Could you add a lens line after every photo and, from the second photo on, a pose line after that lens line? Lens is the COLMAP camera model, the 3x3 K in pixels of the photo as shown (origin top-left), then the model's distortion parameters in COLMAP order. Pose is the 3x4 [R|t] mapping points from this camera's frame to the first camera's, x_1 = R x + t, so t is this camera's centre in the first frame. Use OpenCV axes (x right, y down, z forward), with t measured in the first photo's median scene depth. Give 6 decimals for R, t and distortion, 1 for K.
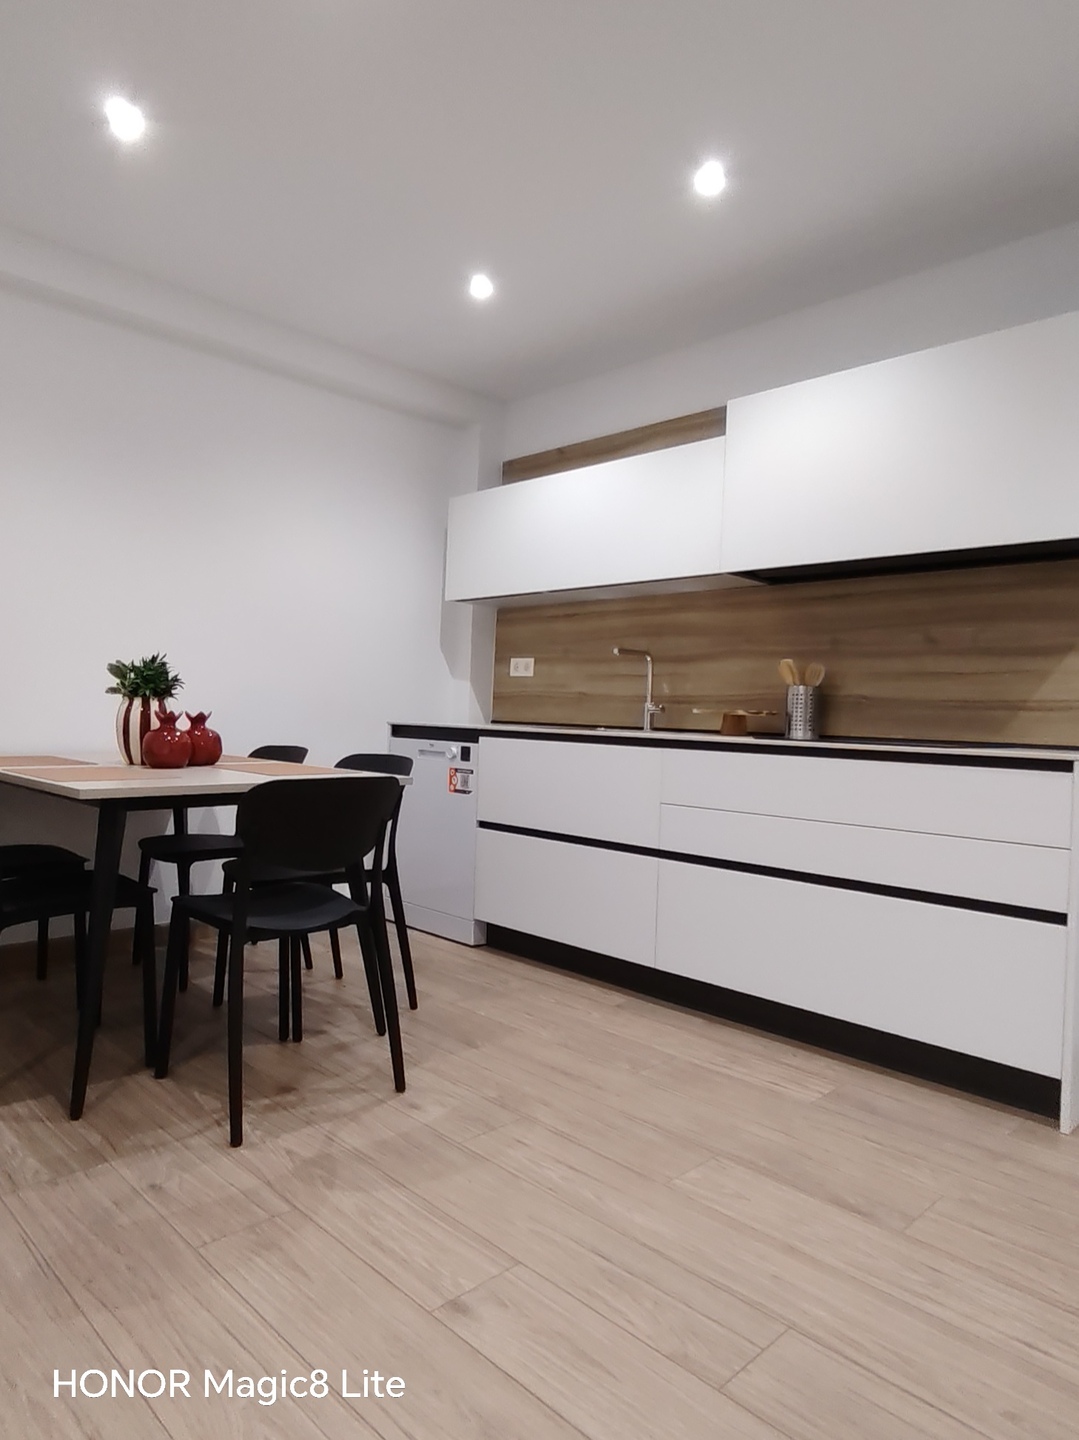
lens RADIAL K [[922.5, 0, 539.5], [0, 922.5, 720.0], [0, 0, 1]] dist [0.003798, 0.001466]
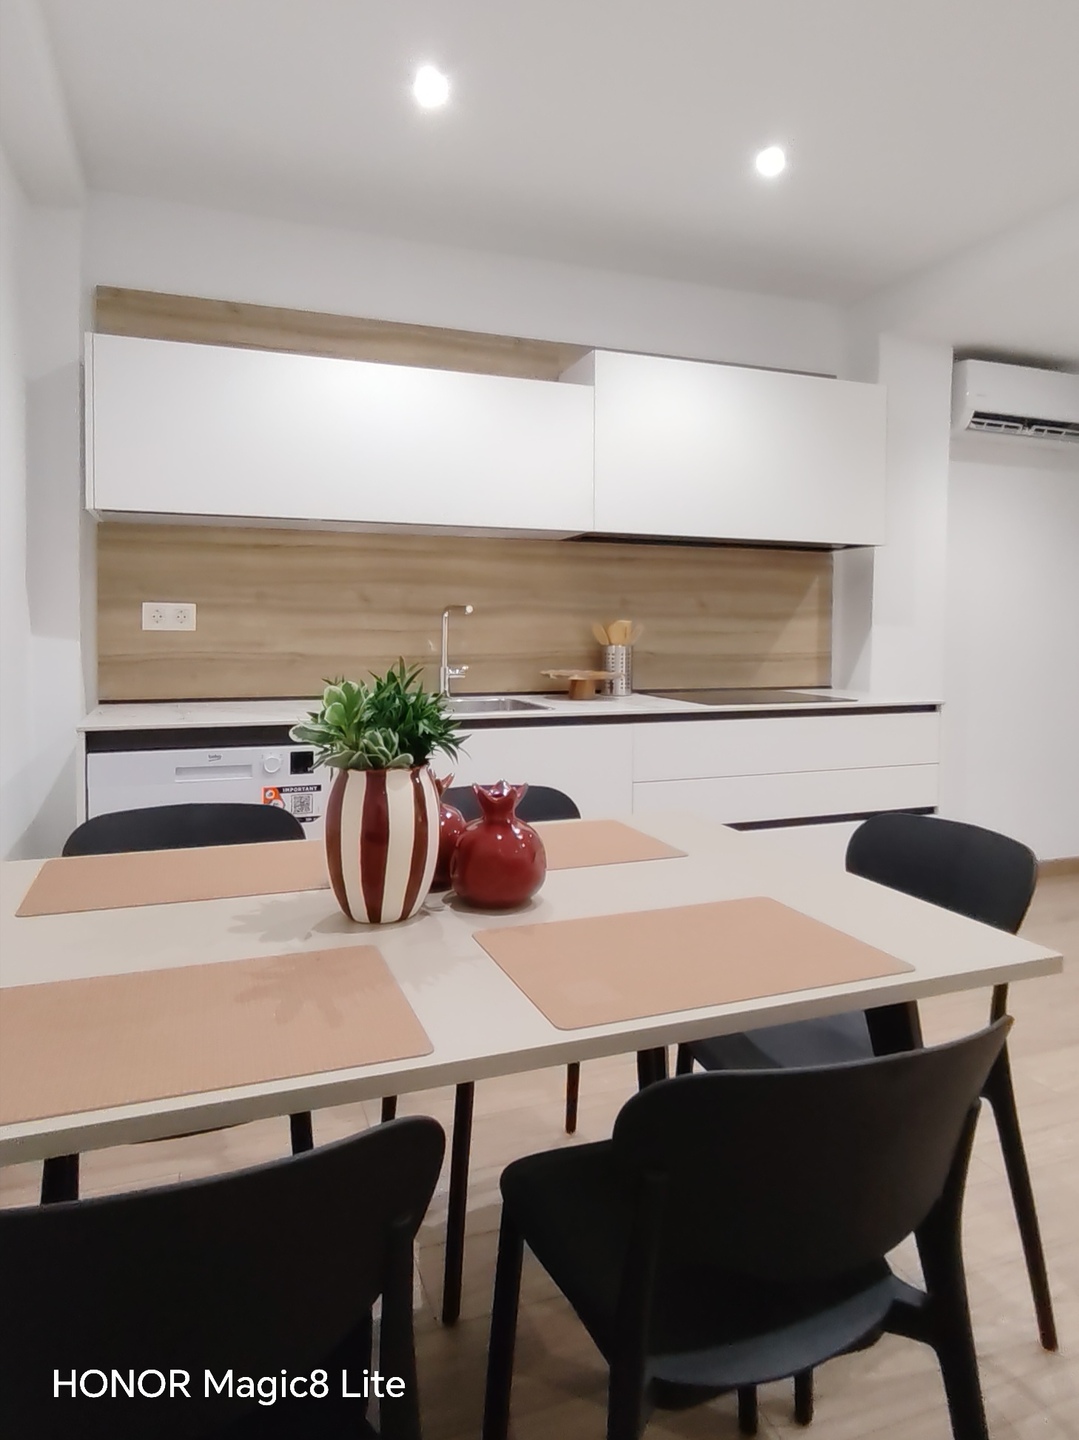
lens RADIAL K [[925.4, 0, 539.0], [0, 925.4, 643.9], [0, 0, 1]] dist [0.001222, 0.000620]
pose [[0.404936, -0.049439, 0.913007, -0.611299], [0.013009, 0.998748, 0.048312, -0.077921], [-0.914252, -0.007686, 0.405072, 0.575083]]
